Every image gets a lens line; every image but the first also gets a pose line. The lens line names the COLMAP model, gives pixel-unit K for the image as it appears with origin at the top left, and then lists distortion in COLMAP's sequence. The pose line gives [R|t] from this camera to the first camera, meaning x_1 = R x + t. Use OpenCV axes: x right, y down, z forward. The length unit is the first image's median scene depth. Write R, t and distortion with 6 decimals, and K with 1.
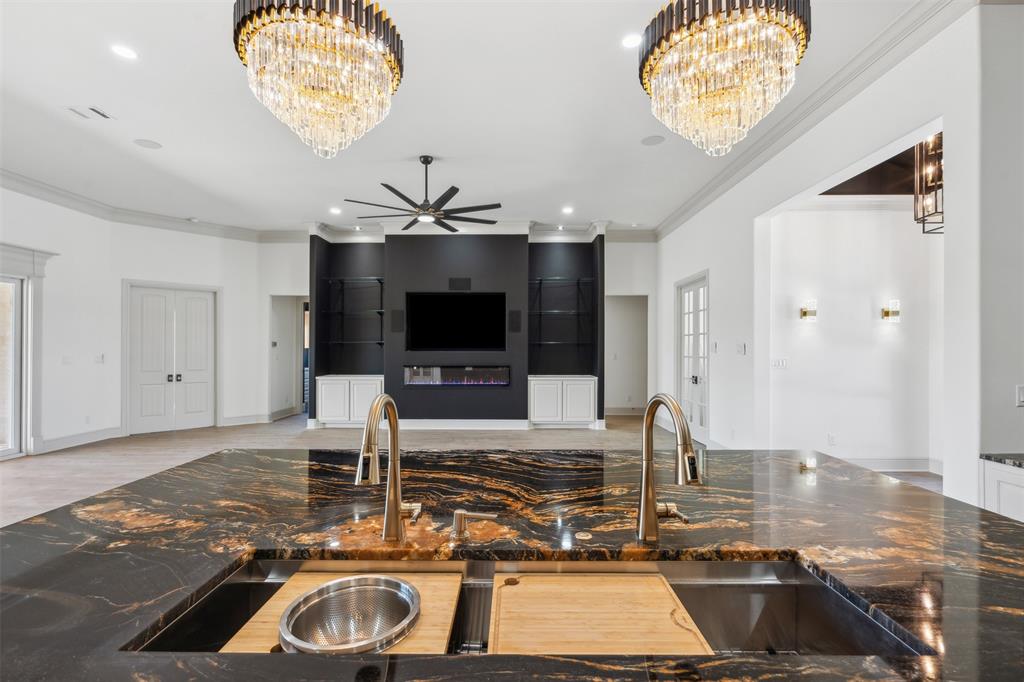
lens RADIAL K [[469.6, 0, 517.2], [0, 469.6, 347.6], [0, 0, 1]] dist [-0.002215, 0.000957]
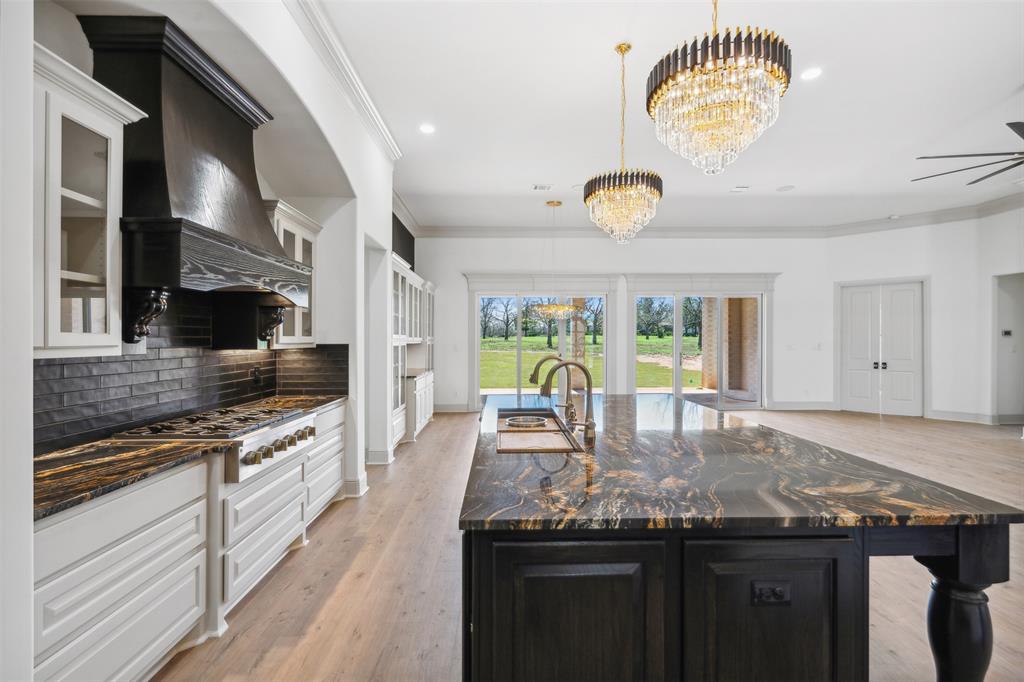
lens RADIAL K [[469.6, 0, 503.2], [0, 469.6, 339.9], [0, 0, 1]] dist [-0.002215, 0.000957]
pose [[0.018740, 0.000172, -0.999824, 0.340455], [0.004567, 0.999990, 0.000258, 0.000297], [0.999814, -0.004571, 0.018739, 0.095298]]
